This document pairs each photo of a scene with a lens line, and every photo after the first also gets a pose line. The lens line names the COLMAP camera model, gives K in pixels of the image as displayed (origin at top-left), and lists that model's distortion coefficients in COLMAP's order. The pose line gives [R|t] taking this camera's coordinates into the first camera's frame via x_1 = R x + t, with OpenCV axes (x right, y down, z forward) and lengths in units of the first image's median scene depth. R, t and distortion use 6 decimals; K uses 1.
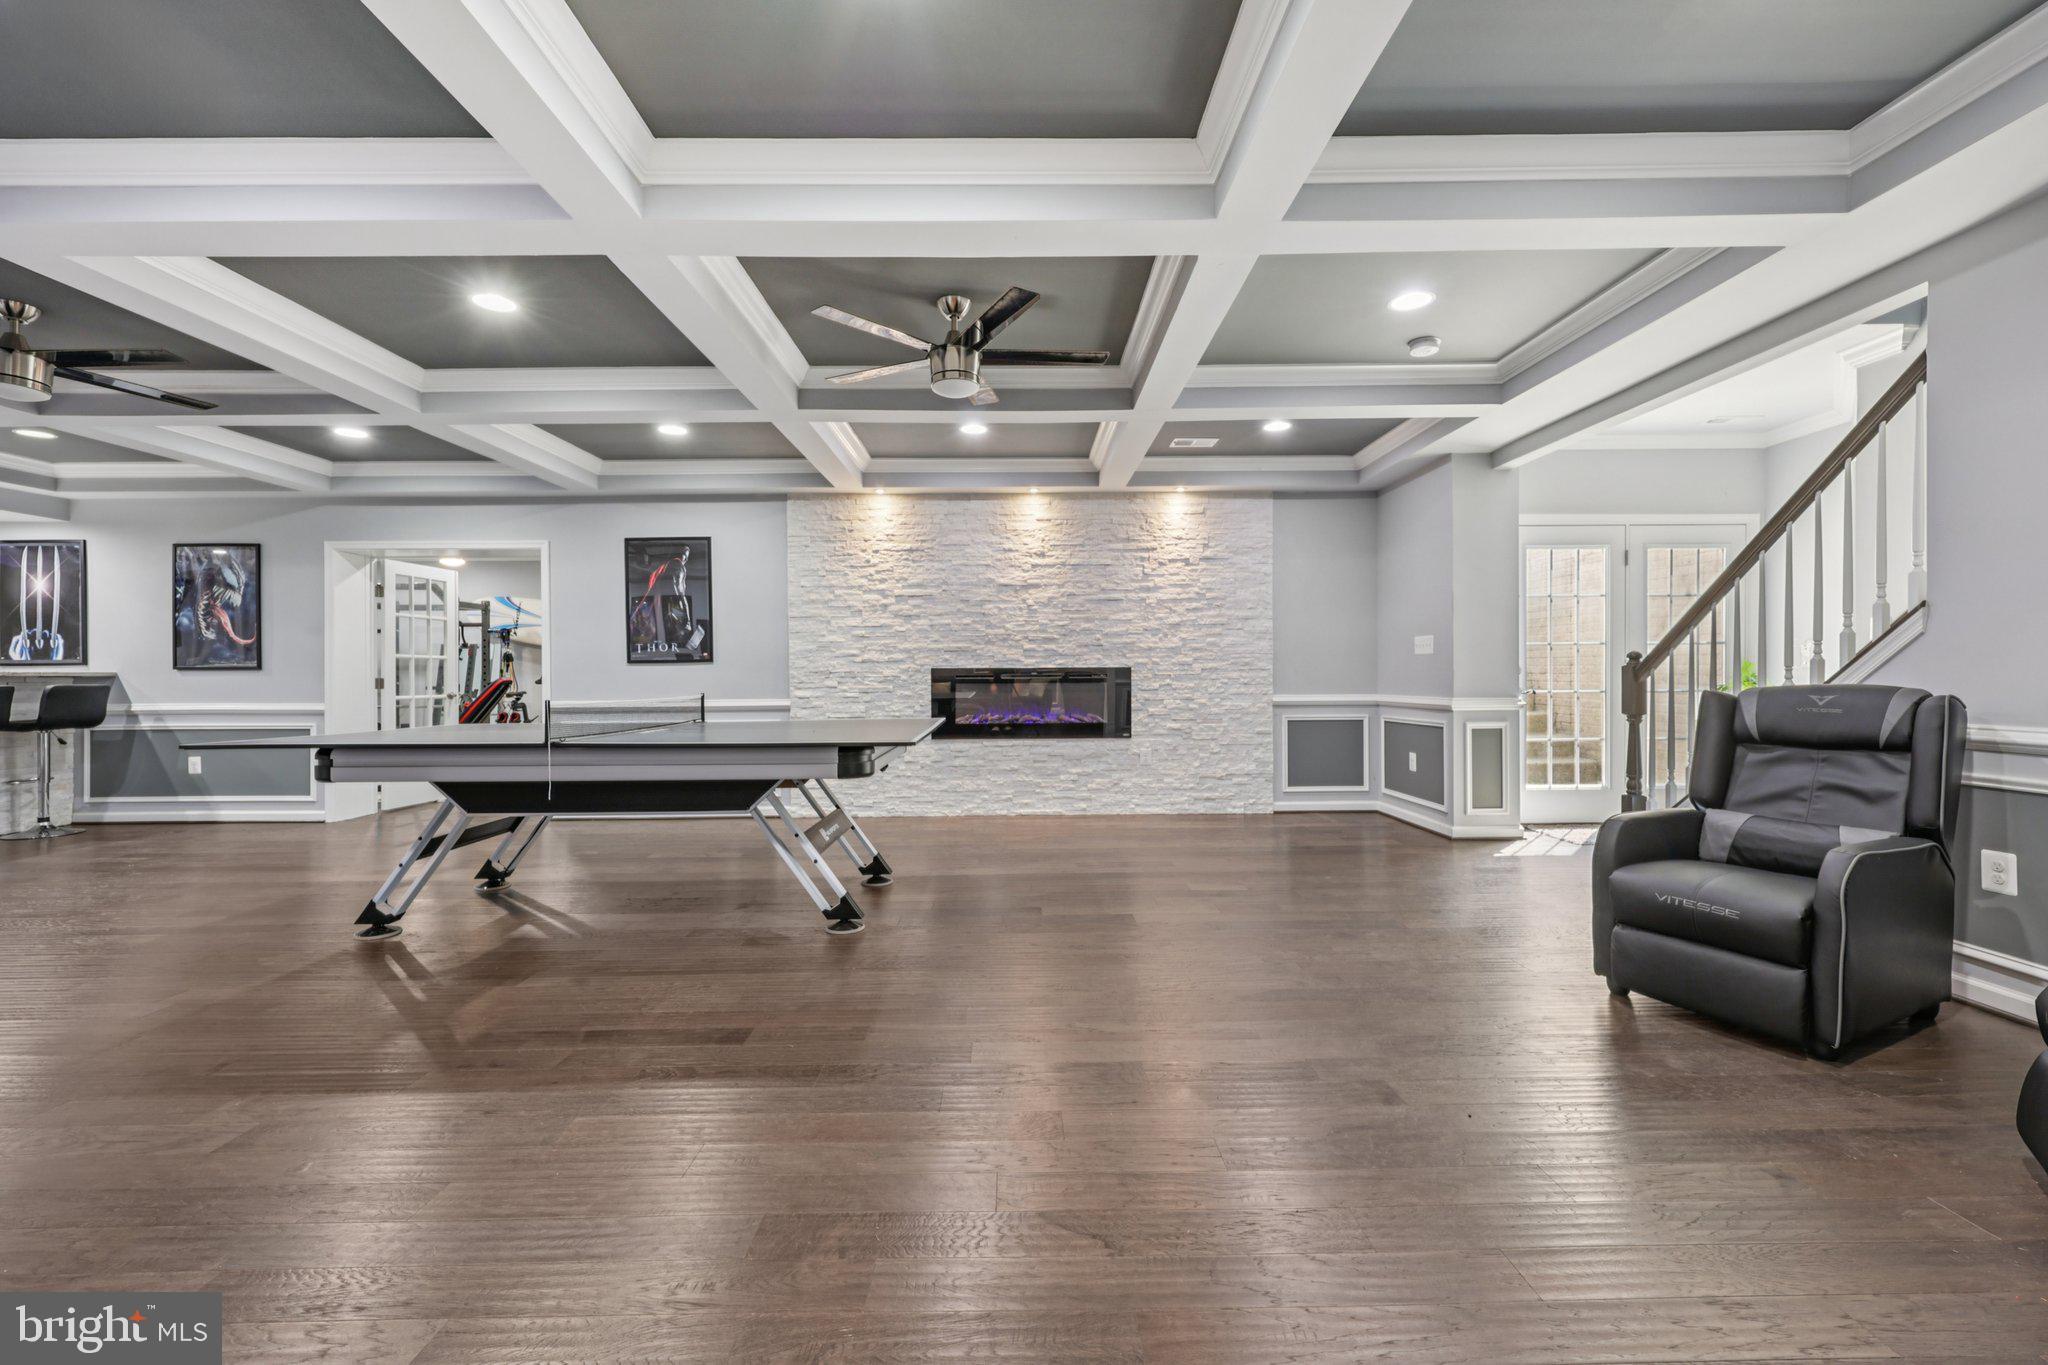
lens RADIAL K [[821.8, 0, 1033.6], [0, 821.8, 682.5], [0, 0, 1]] dist [0.001803, -0.000143]
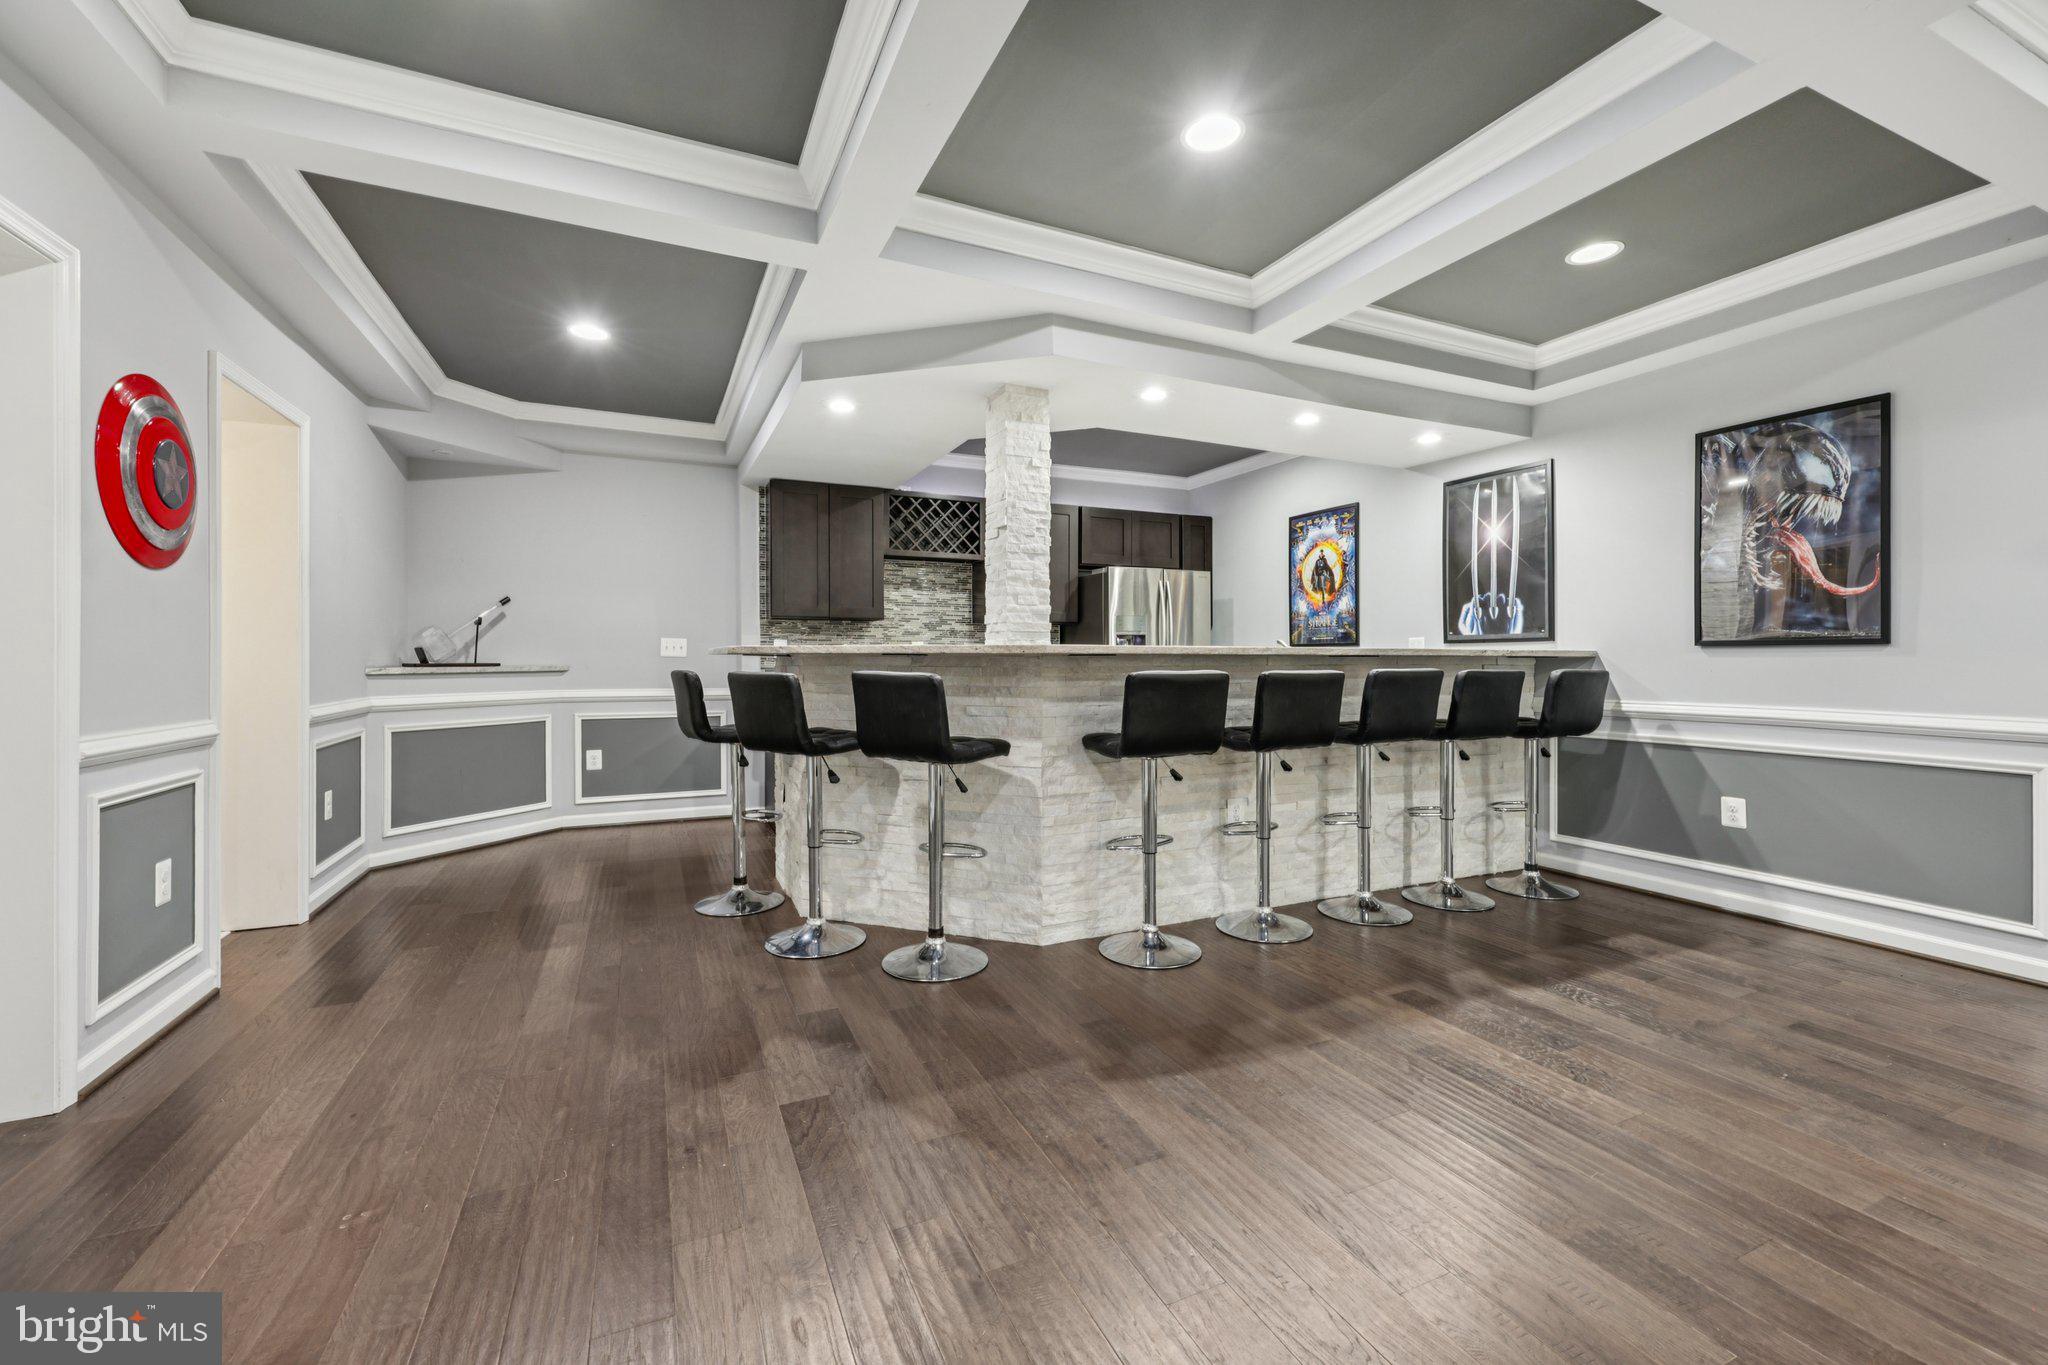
lens RADIAL K [[821.8, 0, 1022.4], [0, 821.8, 667.3], [0, 0, 1]] dist [0.001803, -0.000143]
pose [[0.395411, 0.013675, -0.918402, -0.694233], [-0.003362, 0.999904, 0.013441, -0.006584], [0.918498, -0.002227, 0.395419, 0.320286]]
